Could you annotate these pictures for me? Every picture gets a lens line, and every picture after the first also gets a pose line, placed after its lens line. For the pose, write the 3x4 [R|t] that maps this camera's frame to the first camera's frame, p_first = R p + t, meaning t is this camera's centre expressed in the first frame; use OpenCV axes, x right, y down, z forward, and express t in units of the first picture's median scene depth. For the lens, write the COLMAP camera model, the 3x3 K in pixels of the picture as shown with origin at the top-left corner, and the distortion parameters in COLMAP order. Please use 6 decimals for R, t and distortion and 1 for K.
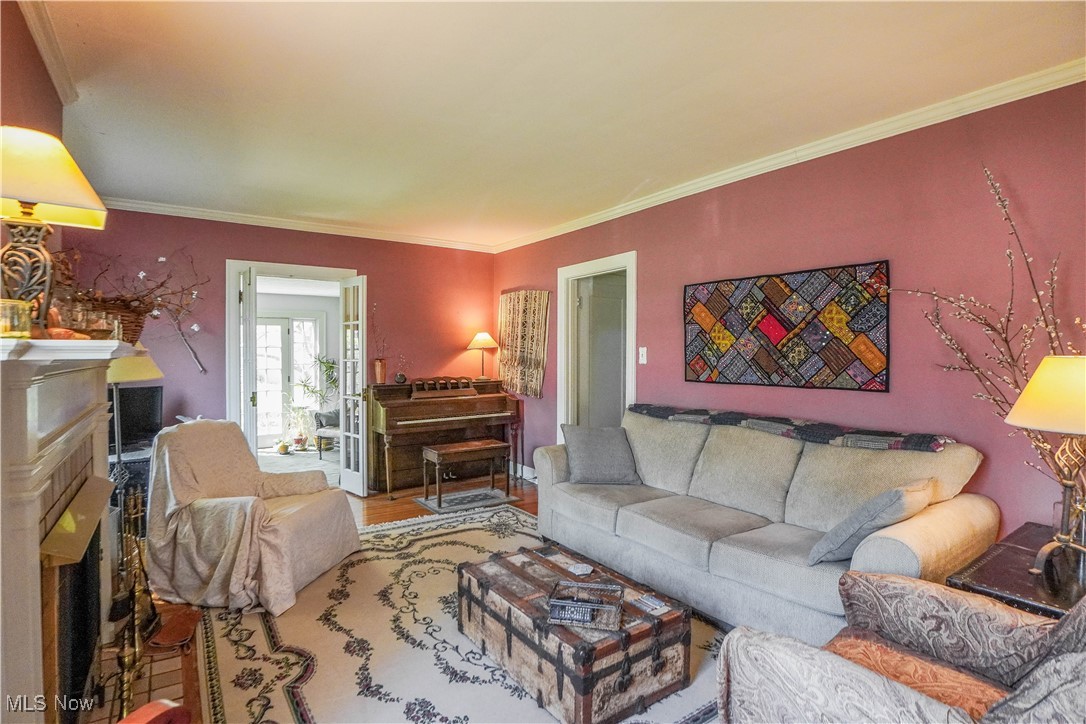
lens RADIAL K [[529.3, 0, 542.6], [0, 529.3, 359.6], [0, 0, 1]] dist [-0.016569, 0.001873]
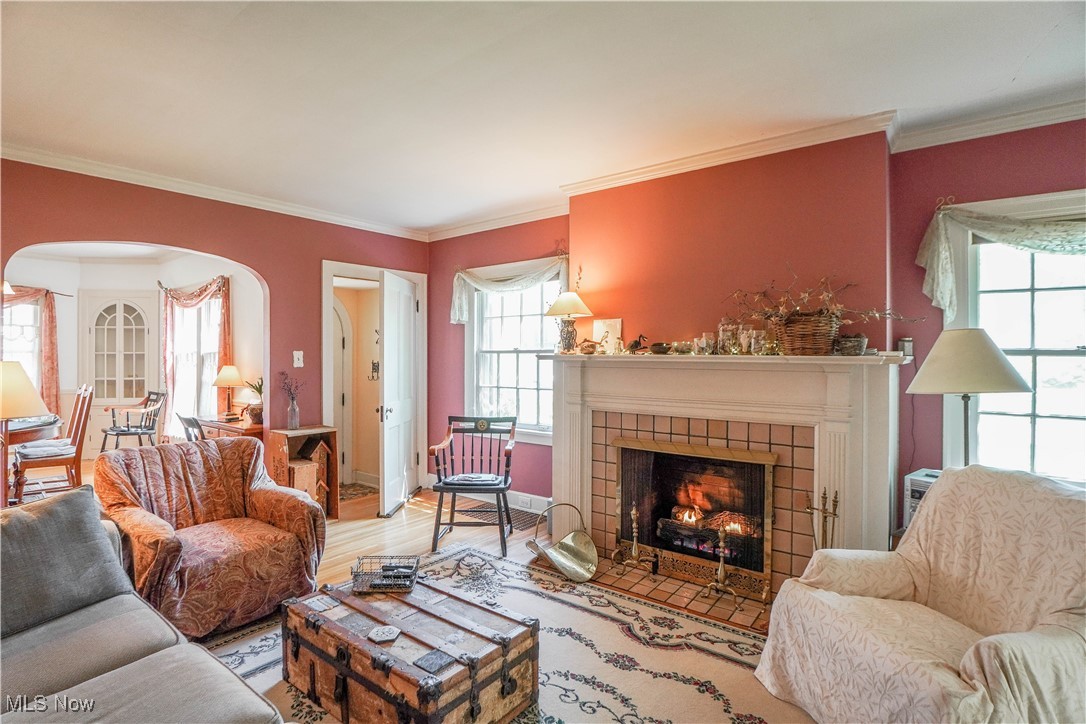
lens RADIAL K [[529.3, 0, 543.1], [0, 529.3, 355.6], [0, 0, 1]] dist [-0.016569, 0.001873]
pose [[-0.954202, -0.012488, -0.298901, 0.091451], [-0.015943, 0.999831, 0.009122, -0.029886], [0.298737, 0.013469, -0.954241, 1.964415]]
